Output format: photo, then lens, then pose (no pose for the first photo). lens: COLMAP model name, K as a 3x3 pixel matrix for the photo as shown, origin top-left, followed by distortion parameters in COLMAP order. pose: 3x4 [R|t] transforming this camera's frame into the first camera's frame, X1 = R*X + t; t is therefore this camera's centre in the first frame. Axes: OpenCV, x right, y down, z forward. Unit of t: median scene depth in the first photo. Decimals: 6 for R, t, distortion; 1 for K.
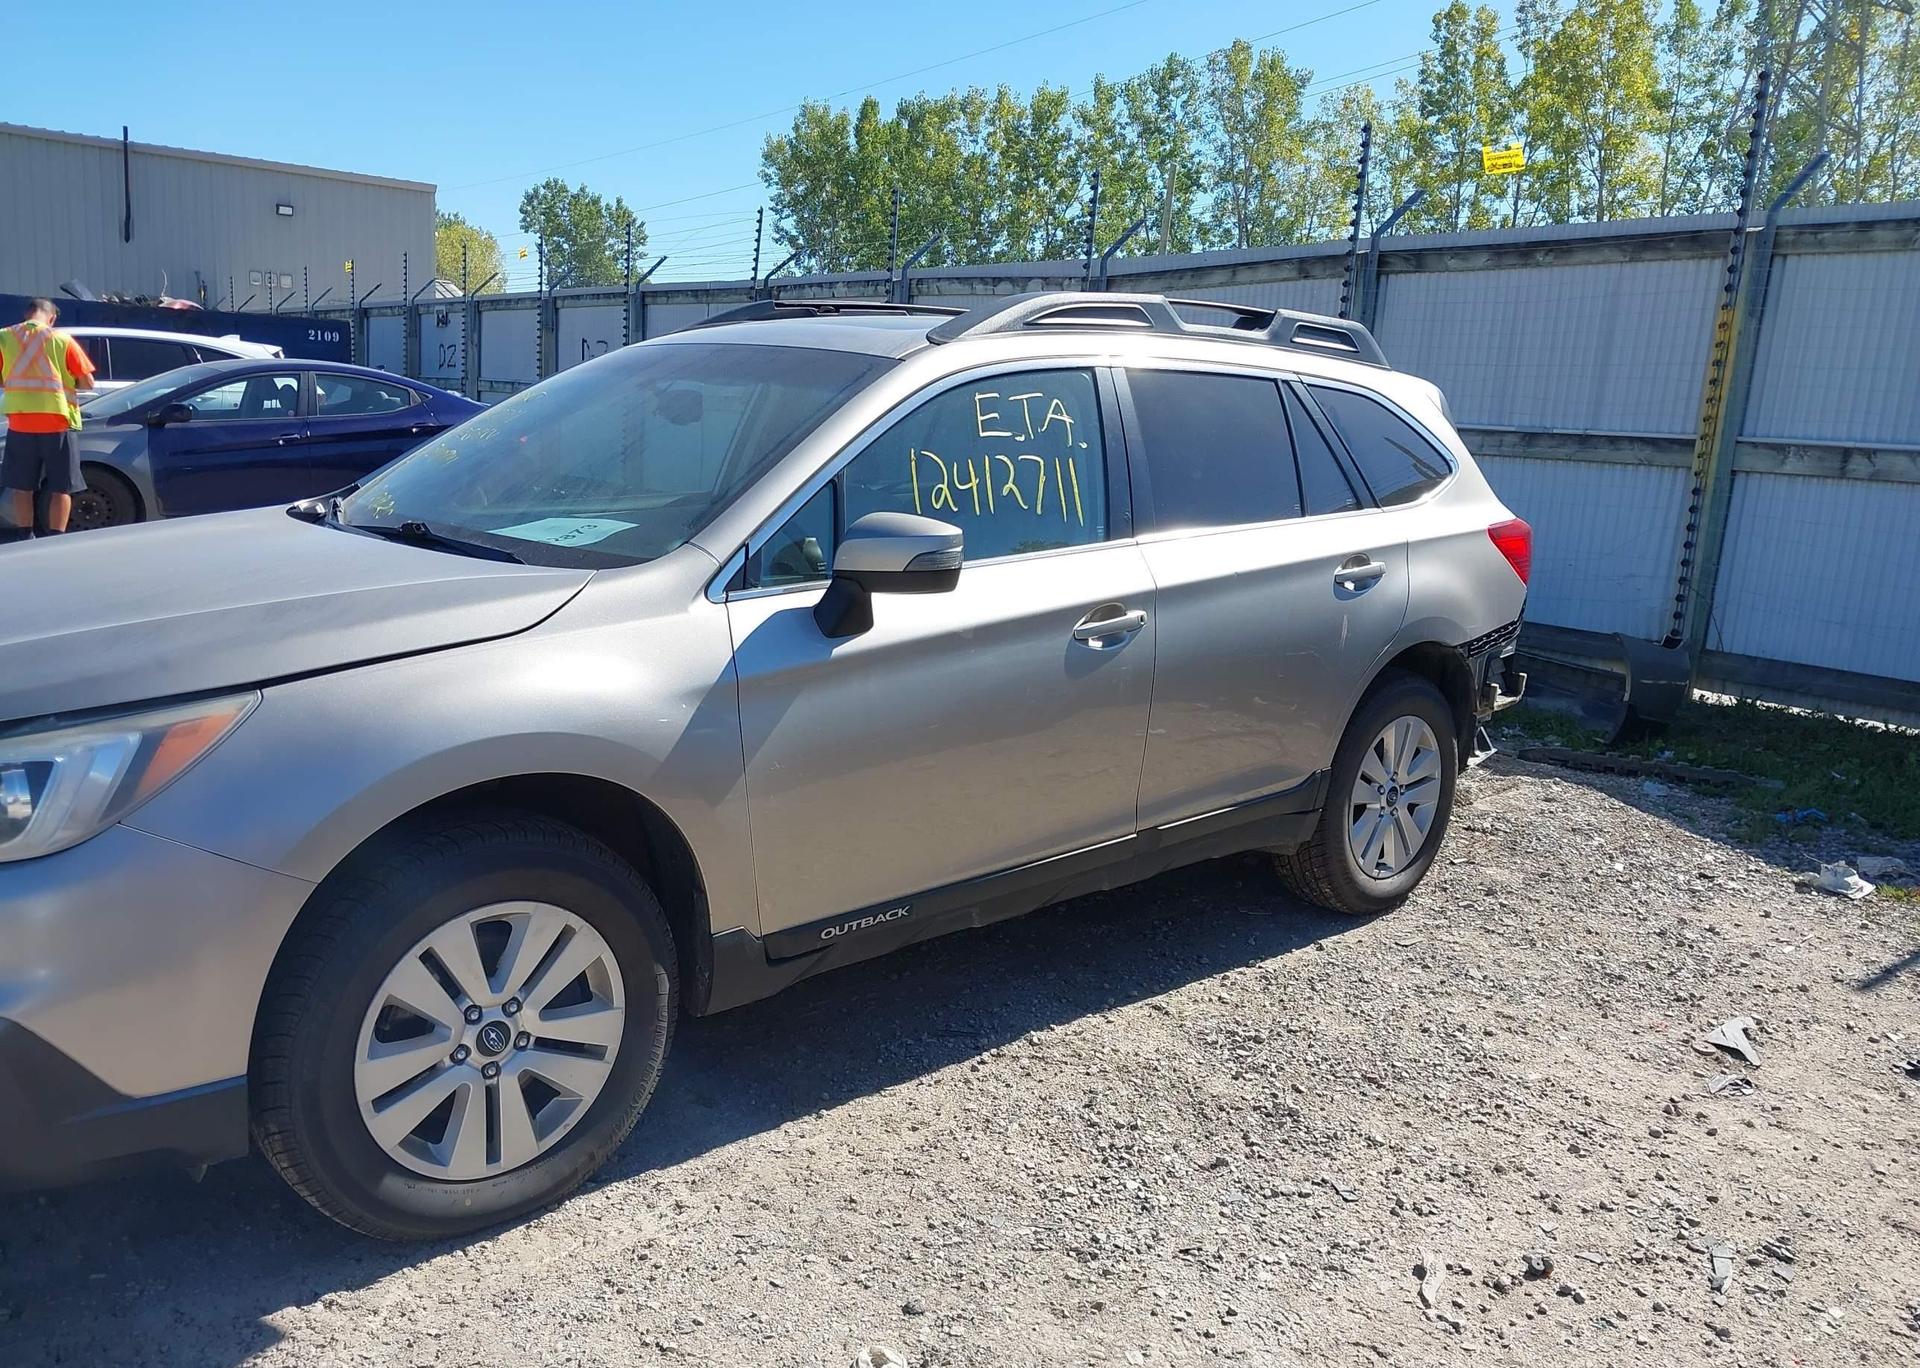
lens RADIAL K [[1497.1, 0, 951.1], [0, 1497.1, 689.5], [0, 0, 1]] dist [0.044508, -0.095557]
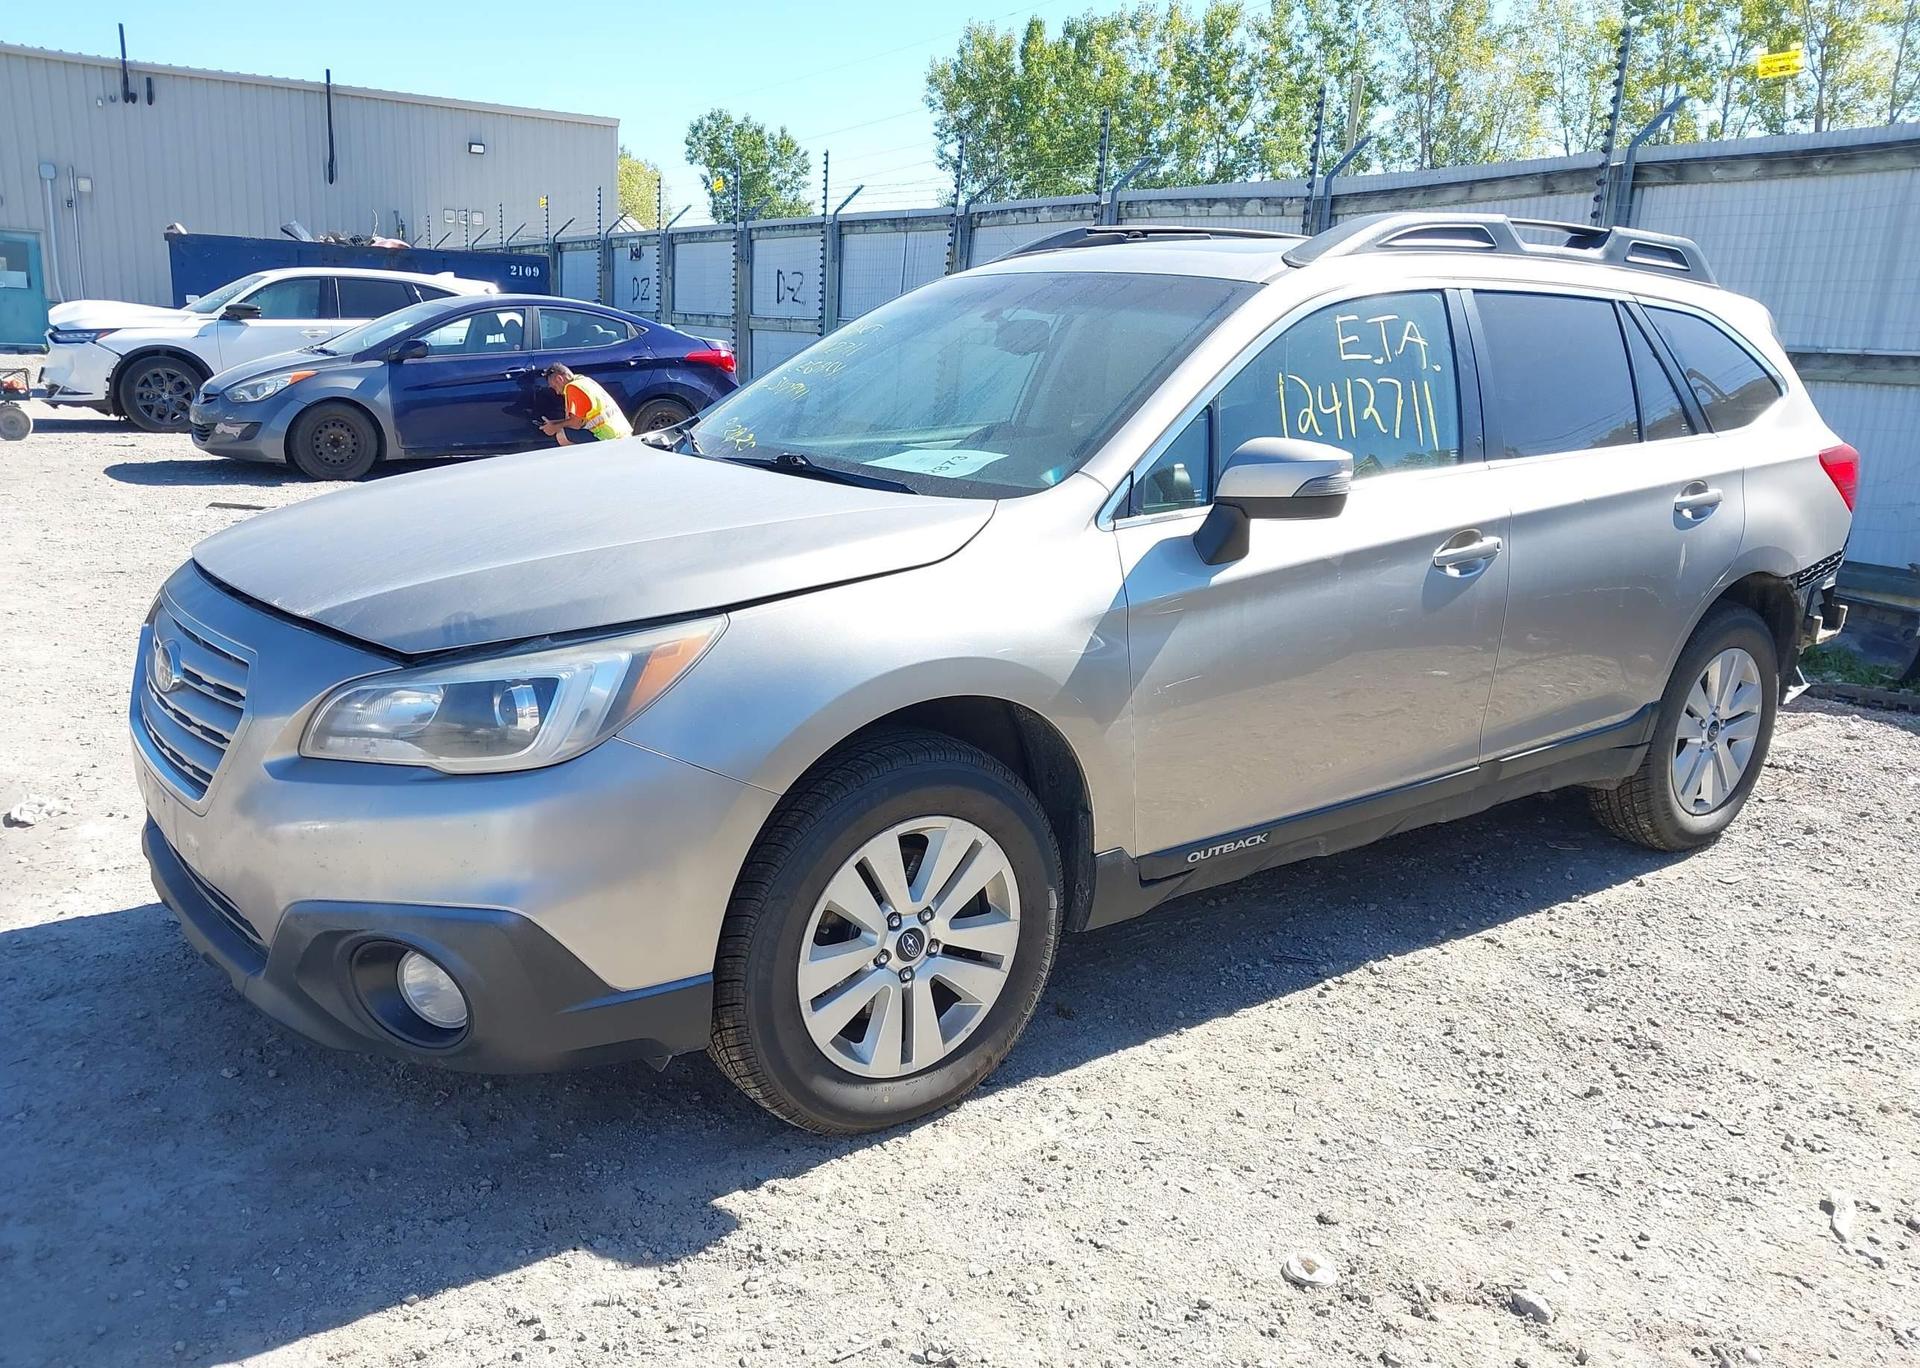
lens RADIAL K [[1510.3, 0, 960.0], [0, 1510.3, 684.0], [0, 0, 1]] dist [-0.008791, 0.011785]
pose [[0.994899, 0.009977, -0.100382, -0.114394], [-0.005784, 0.999102, 0.041972, 0.003211], [0.100710, -0.041177, 0.994063, -0.022511]]
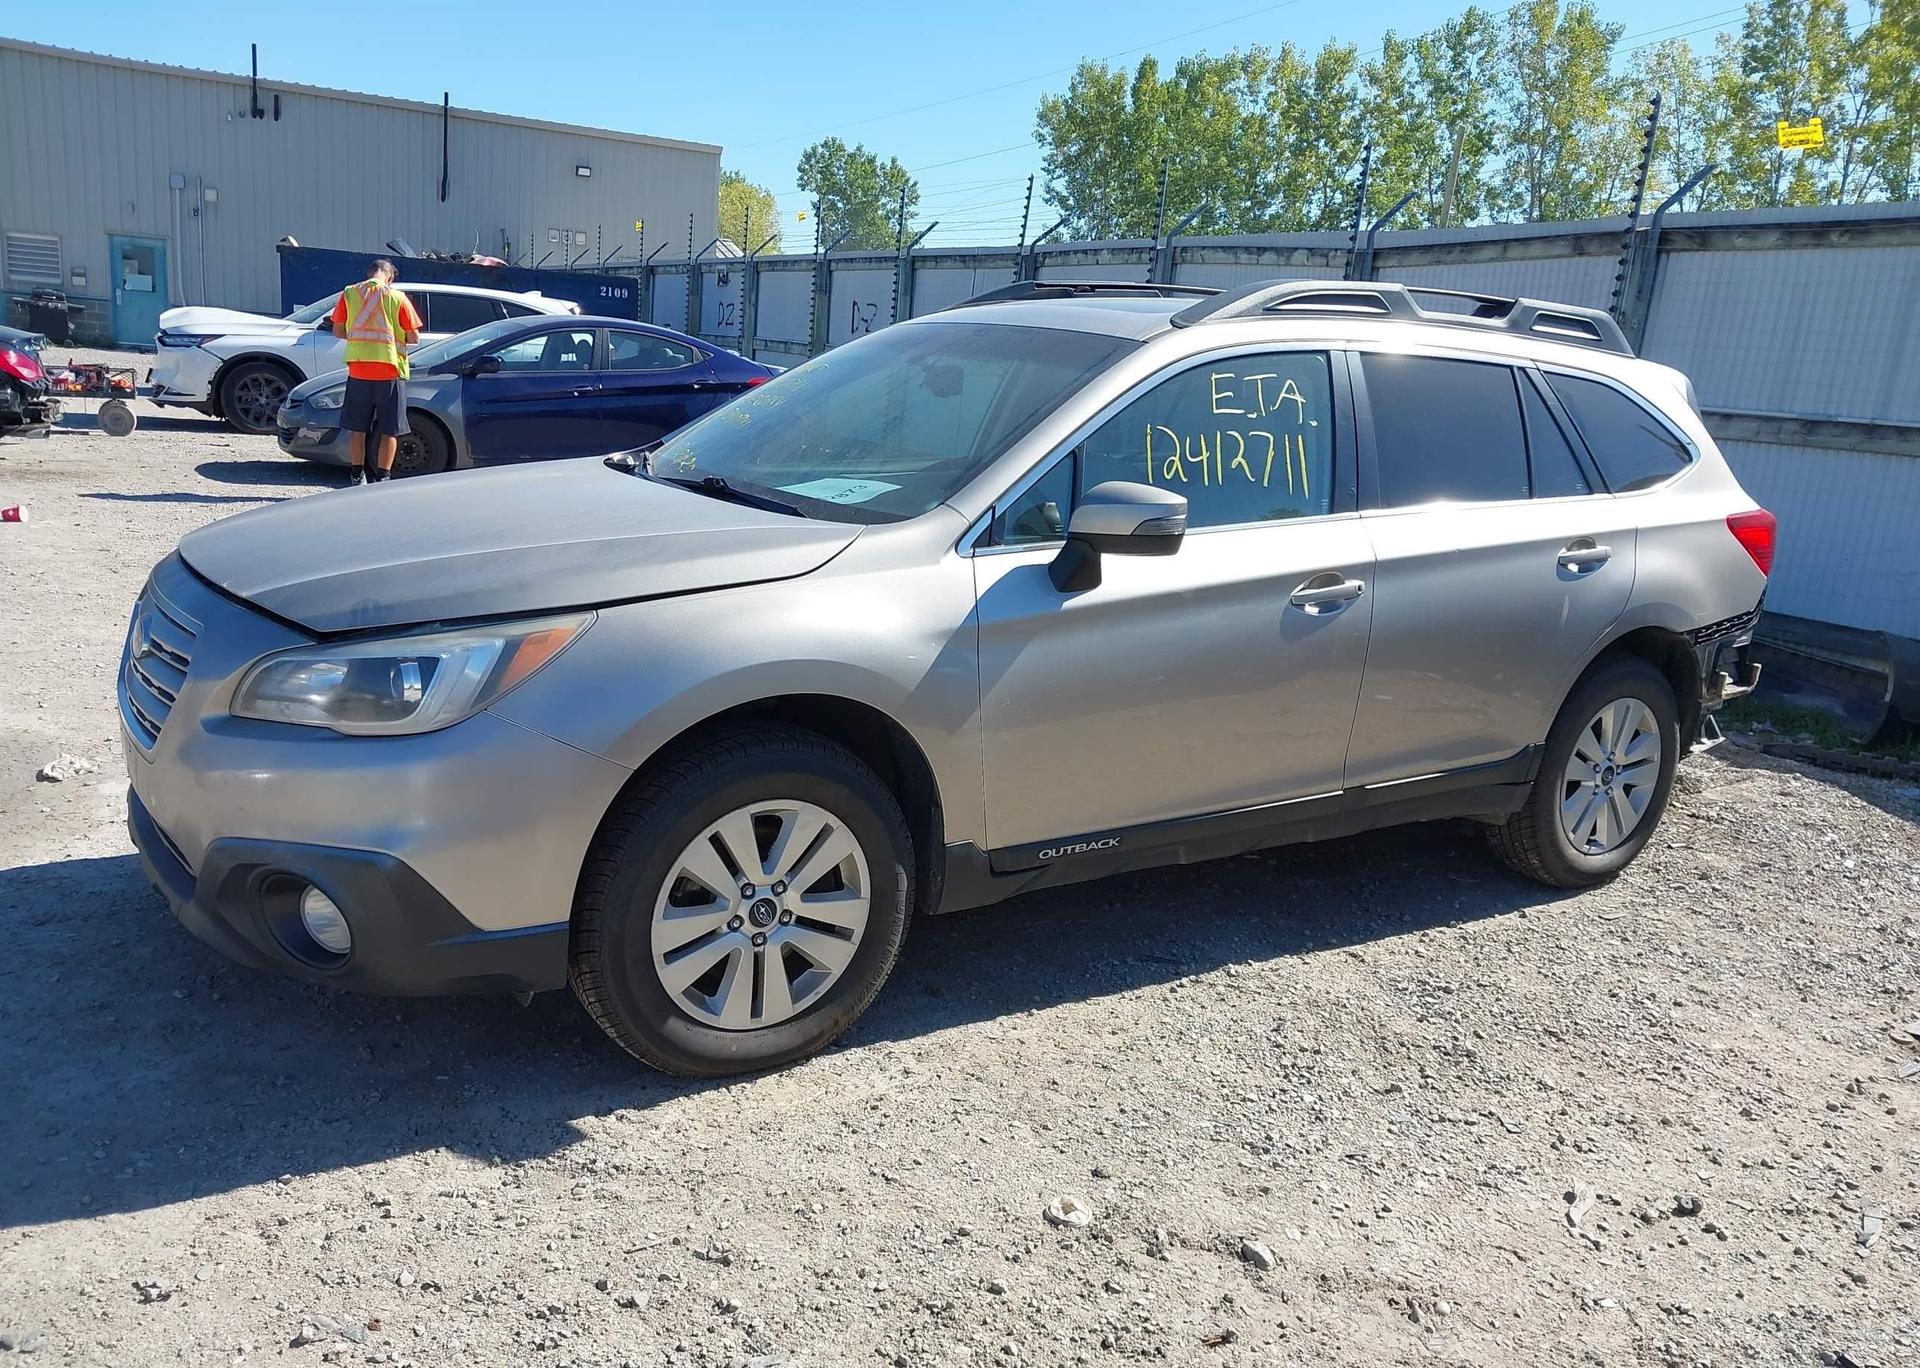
lens RADIAL K [[1510.3, 0, 960.0], [0, 1510.3, 684.0], [0, 0, 1]] dist [-0.008791, 0.011785]
pose [[0.986296, 0.056281, -0.155089, 0.017239], [-0.053275, 0.998304, 0.023475, 0.009950], [0.156147, -0.014891, 0.987622, -0.101379]]
